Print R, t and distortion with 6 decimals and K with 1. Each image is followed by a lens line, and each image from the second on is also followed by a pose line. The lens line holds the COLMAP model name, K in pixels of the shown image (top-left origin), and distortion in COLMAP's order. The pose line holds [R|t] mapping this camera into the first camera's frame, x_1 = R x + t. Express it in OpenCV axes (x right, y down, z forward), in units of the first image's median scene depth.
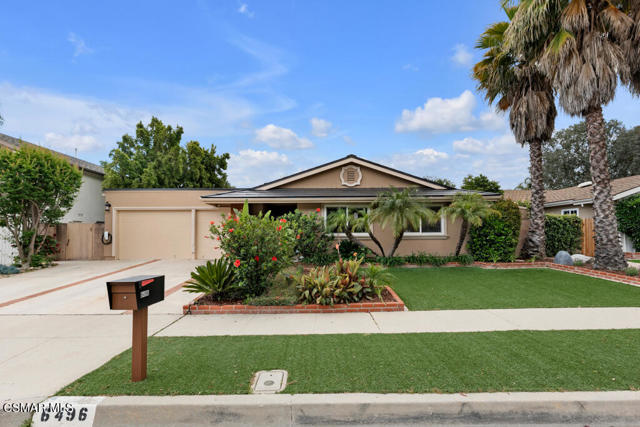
lens RADIAL K [[283.9, 0, 320.0], [0, 283.9, 213.5], [0, 0, 1]] dist [-0.000729, -0.000104]
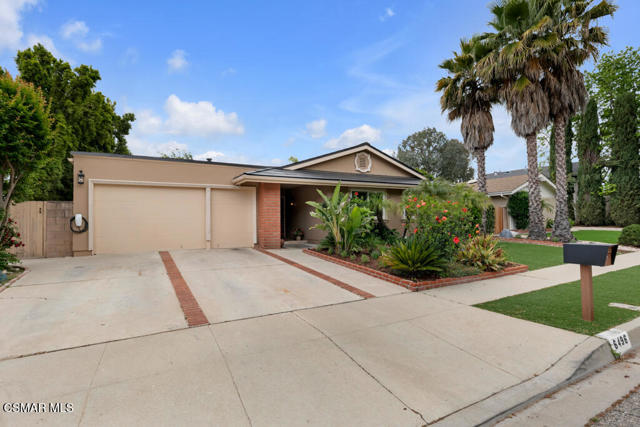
lens RADIAL K [[304.3, 0, 320.8], [0, 304.3, 200.1], [0, 0, 1]] dist [0.001092, -0.000521]
pose [[0.882109, 0.026453, 0.470303, -0.572105], [-0.030236, 0.999543, 0.000489, 0.012090], [-0.470075, -0.014652, 0.882505, 0.076459]]
